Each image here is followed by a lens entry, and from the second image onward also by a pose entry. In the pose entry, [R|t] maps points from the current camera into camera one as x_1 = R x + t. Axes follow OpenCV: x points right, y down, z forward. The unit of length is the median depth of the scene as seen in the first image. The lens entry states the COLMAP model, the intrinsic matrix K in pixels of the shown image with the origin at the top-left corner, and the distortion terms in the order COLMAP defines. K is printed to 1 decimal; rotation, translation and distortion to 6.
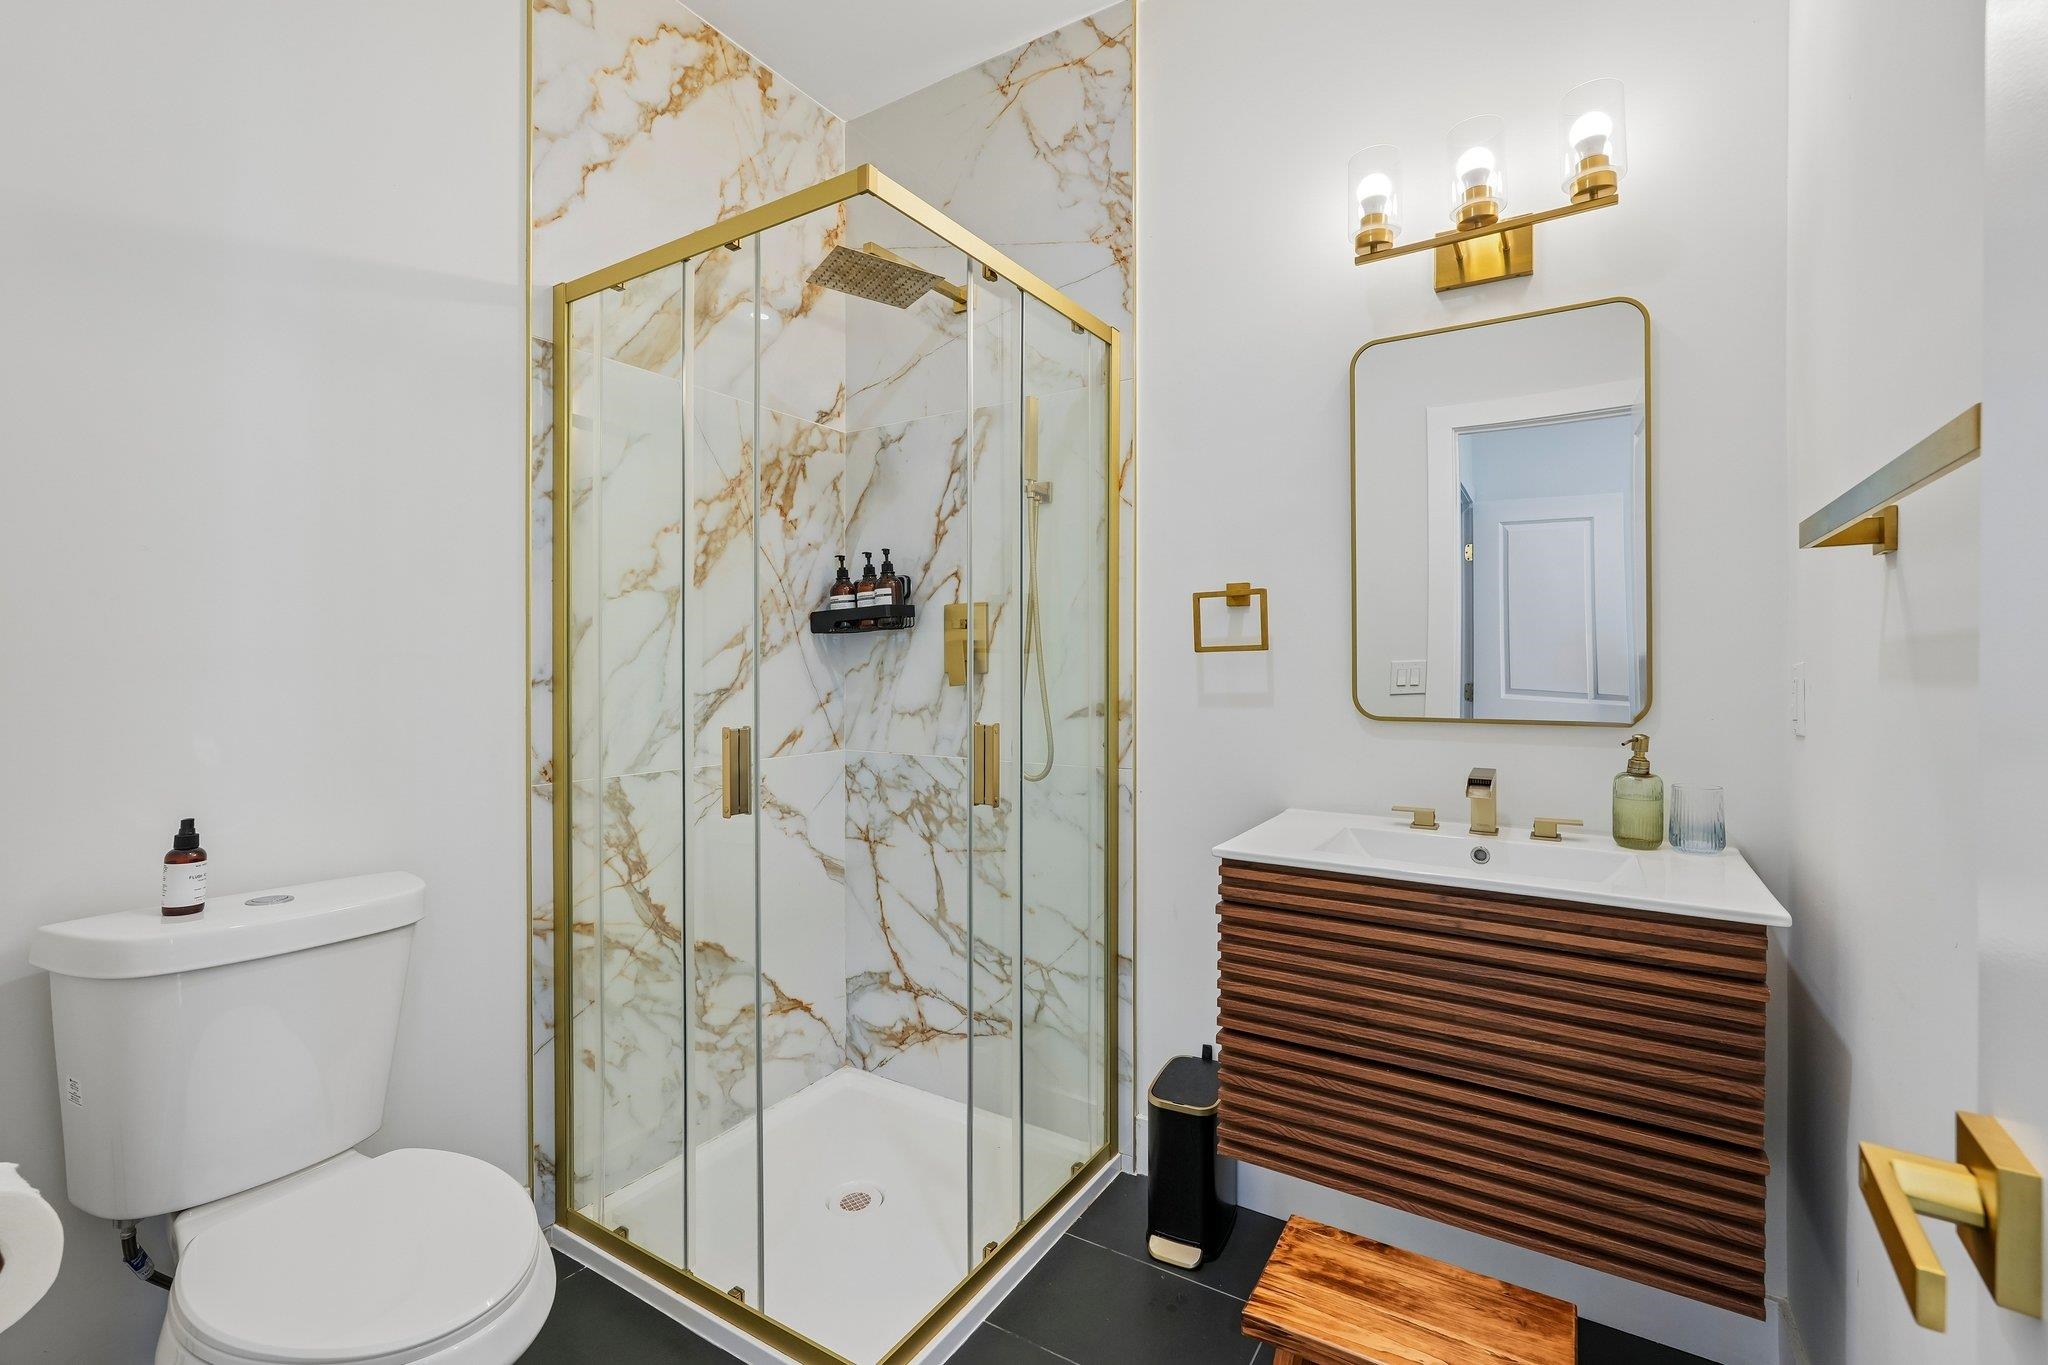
lens RADIAL K [[884.9, 0, 1028.5], [0, 884.9, 676.2], [0, 0, 1]] dist [-0.000436, 0.000328]
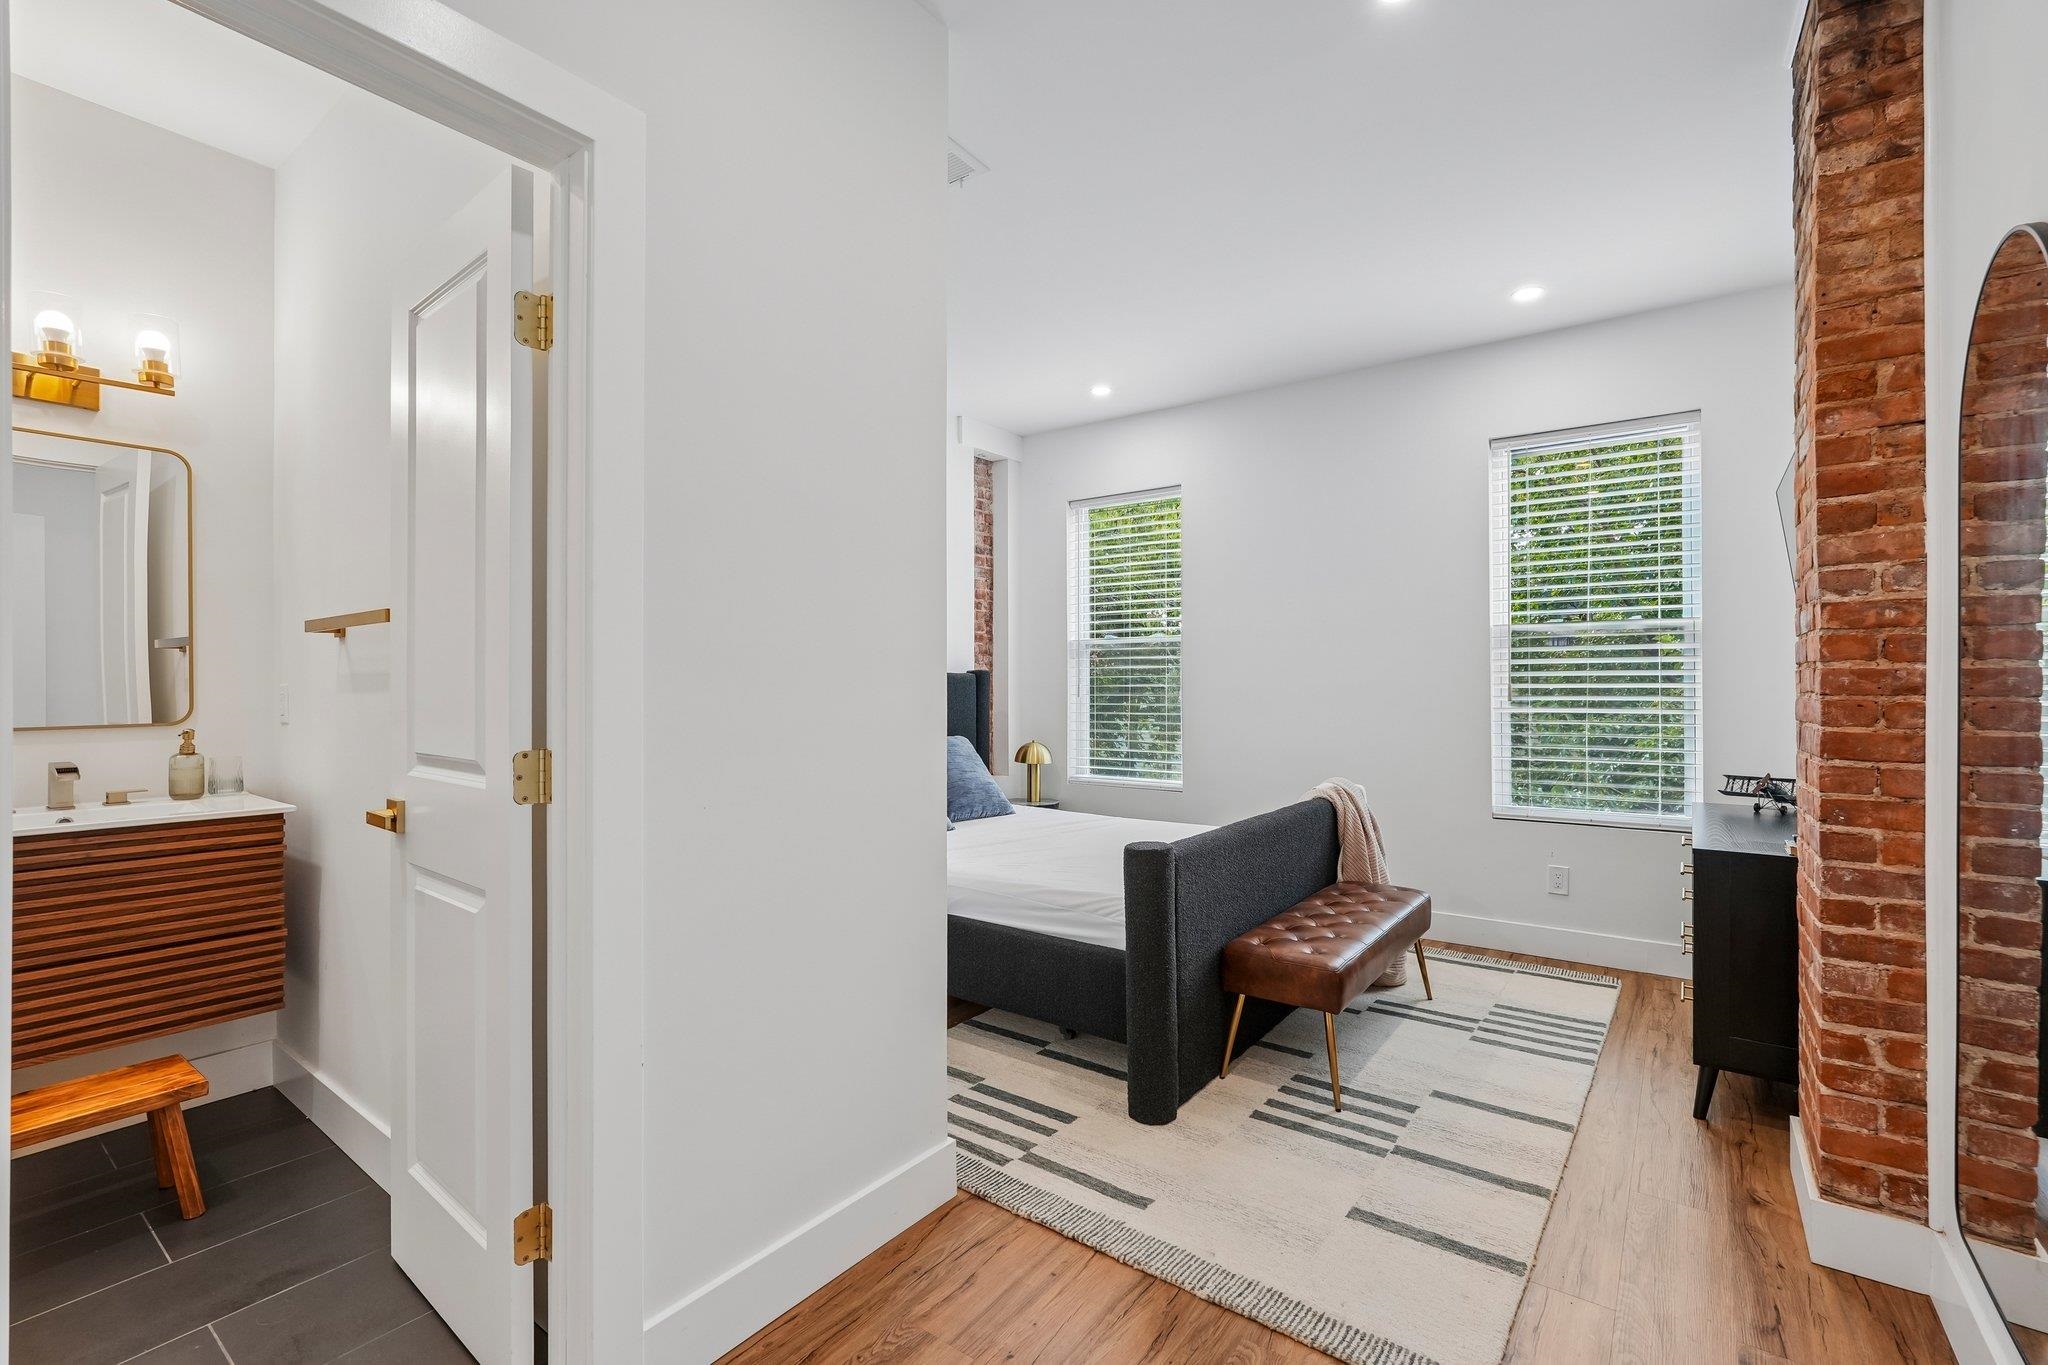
lens RADIAL K [[884.9, 0, 1028.5], [0, 884.9, 676.2], [0, 0, 1]] dist [-0.000436, 0.000328]
pose [[0.083992, 0.005577, 0.996451, -0.794452], [0.015274, 0.999860, -0.006884, 0.005165], [-0.996349, 0.015798, 0.083895, -0.666130]]
